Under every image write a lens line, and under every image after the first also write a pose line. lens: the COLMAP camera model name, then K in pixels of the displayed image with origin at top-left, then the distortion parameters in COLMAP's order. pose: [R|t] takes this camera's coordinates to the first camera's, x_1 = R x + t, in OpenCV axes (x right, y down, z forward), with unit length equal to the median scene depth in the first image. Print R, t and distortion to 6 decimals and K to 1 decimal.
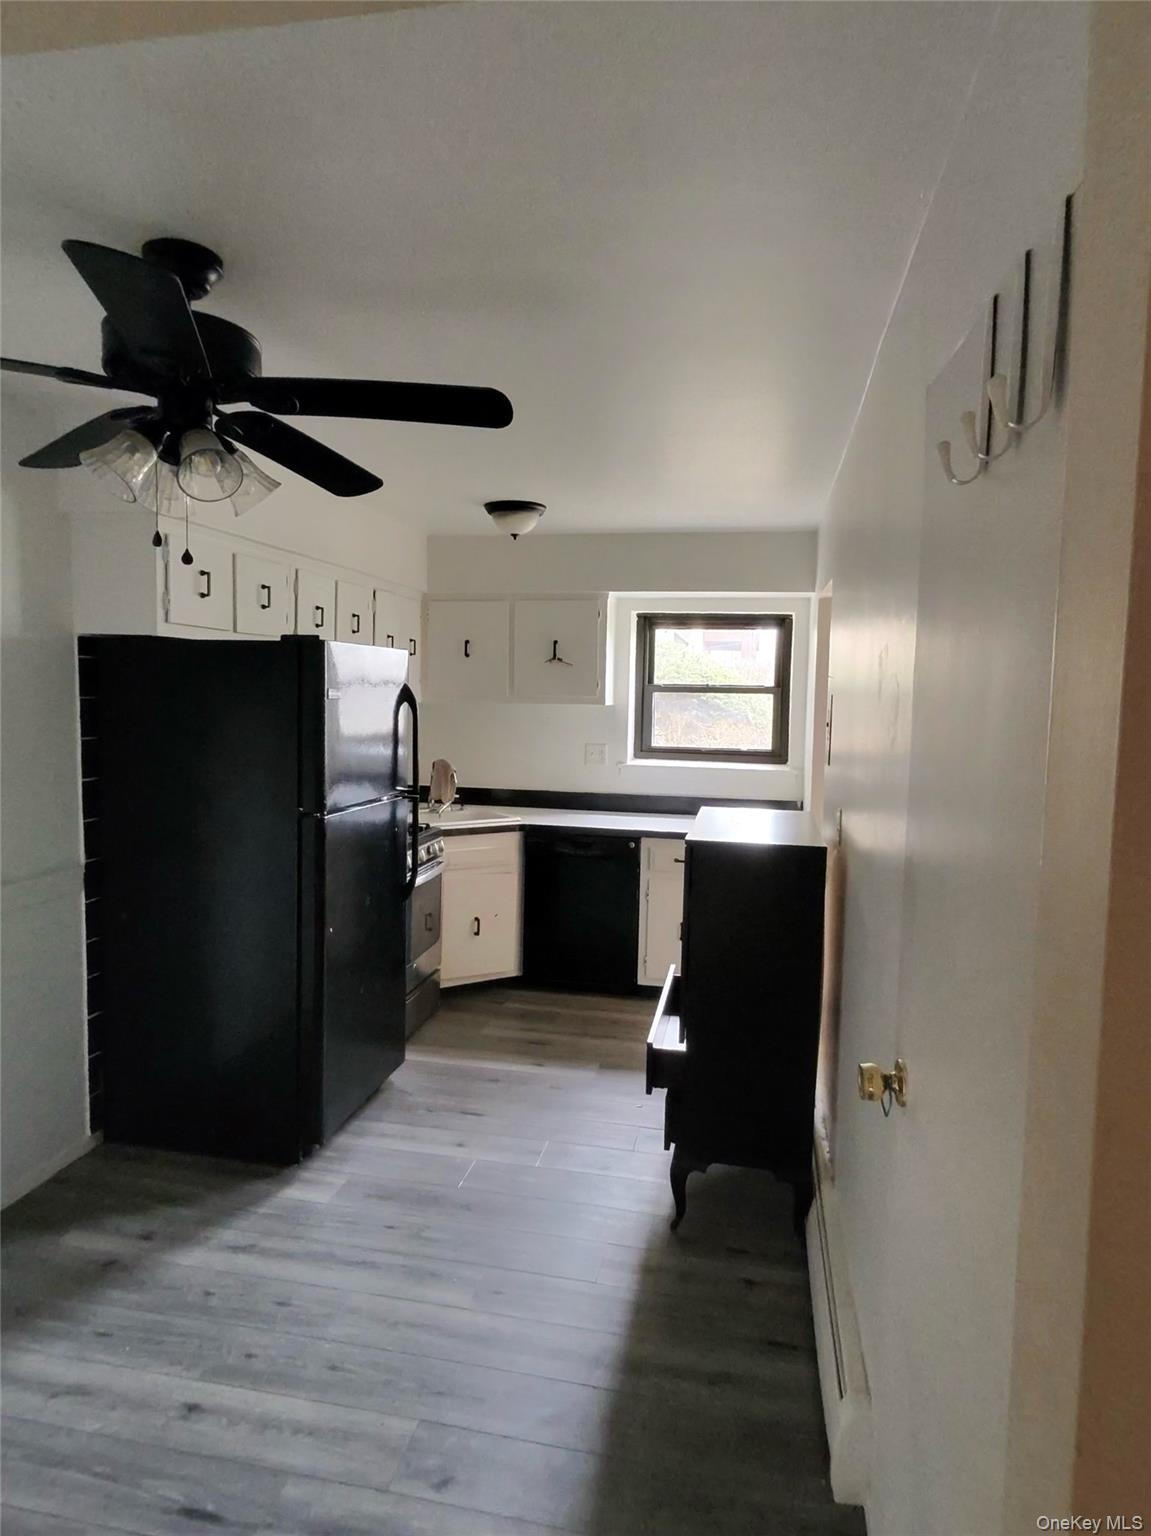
lens RADIAL K [[899.3, 0, 576.2], [0, 899.3, 765.6], [0, 0, 1]] dist [0.001589, -0.000052]
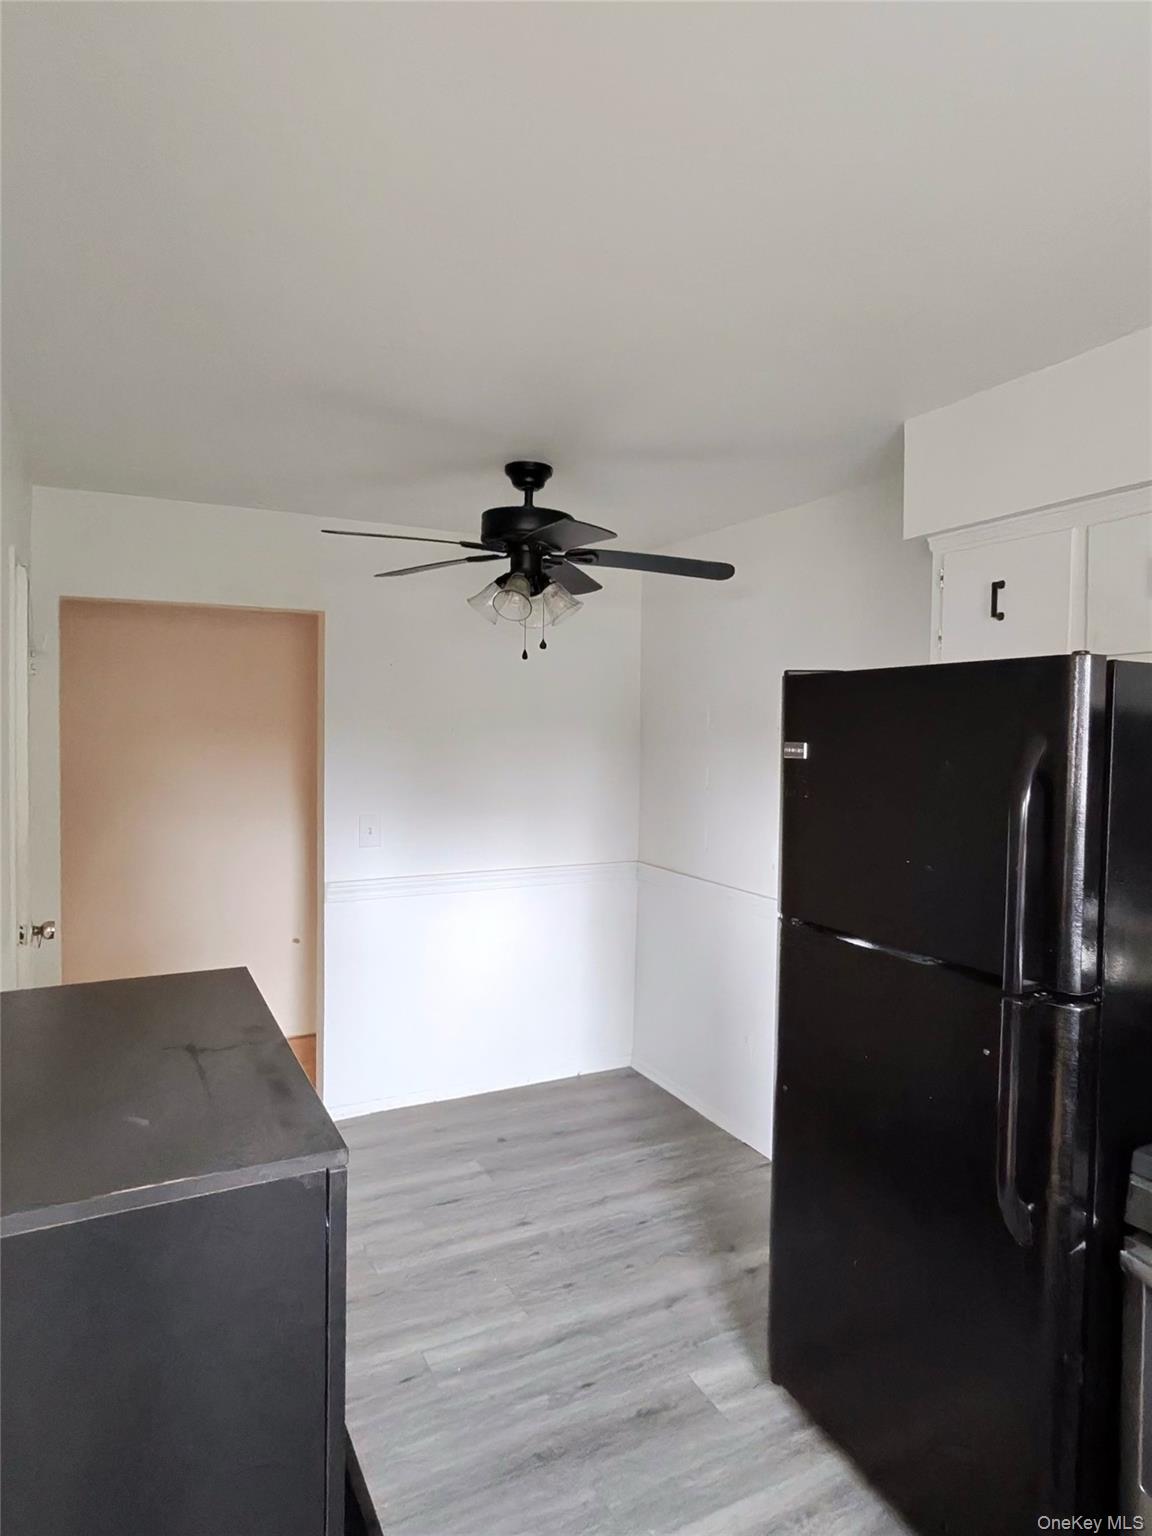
lens RADIAL K [[899.3, 0, 574.0], [0, 899.3, 770.5], [0, 0, 1]] dist [0.001589, -0.000052]
pose [[-0.784562, -0.018527, -0.619773, 0.377410], [-0.084239, 0.993471, 0.076940, -0.118907], [0.614301, 0.112573, -0.781000, 1.859507]]
